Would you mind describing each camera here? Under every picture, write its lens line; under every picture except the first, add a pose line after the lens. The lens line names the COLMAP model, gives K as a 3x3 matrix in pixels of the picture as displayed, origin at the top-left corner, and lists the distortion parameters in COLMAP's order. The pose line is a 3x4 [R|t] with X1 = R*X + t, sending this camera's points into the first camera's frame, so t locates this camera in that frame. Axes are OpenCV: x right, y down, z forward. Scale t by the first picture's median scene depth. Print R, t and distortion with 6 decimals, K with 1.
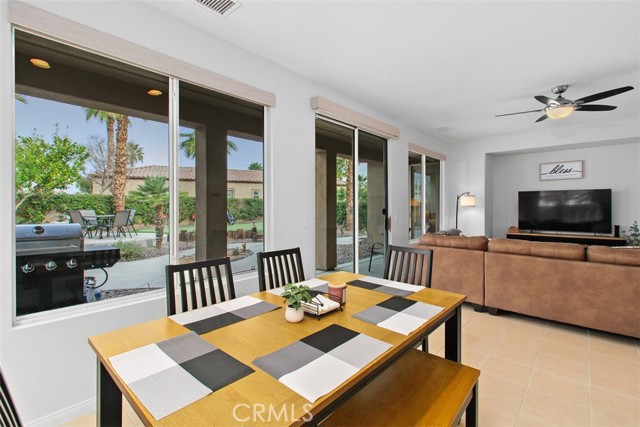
lens RADIAL K [[289.7, 0, 320.0], [0, 289.7, 213.5], [0, 0, 1]] dist [0.002166, -0.000280]
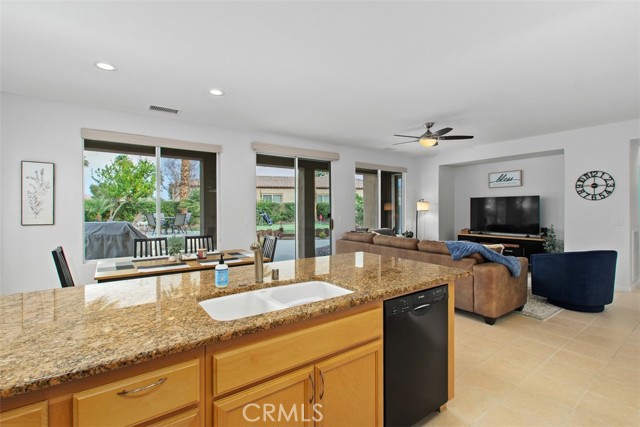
lens RADIAL K [[289.7, 0, 320.0], [0, 289.7, 213.5], [0, 0, 1]] dist [0.002166, -0.000280]
pose [[0.975454, 0.001601, -0.220197, 0.363681], [-0.003424, 0.999963, -0.007900, -0.002882], [0.220176, 0.008460, 0.975423, -0.243258]]
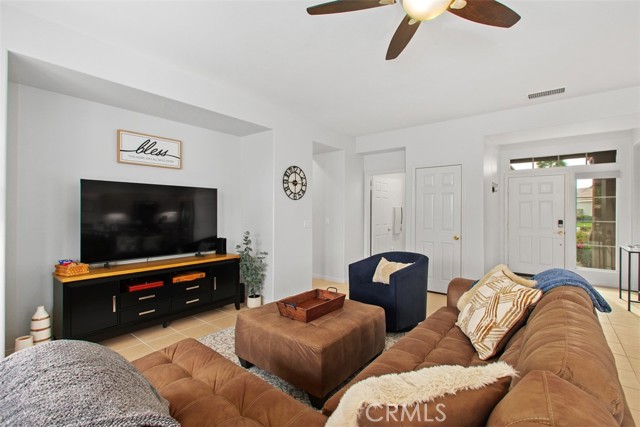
lens RADIAL K [[289.7, 0, 320.0], [0, 289.7, 213.5], [0, 0, 1]] dist [0.002166, -0.000280]
pose [[-0.042275, -0.007660, 0.999077, 0.230534], [0.019560, 0.999773, 0.008493, -0.020082], [-0.998915, 0.019901, -0.042116, 0.666301]]
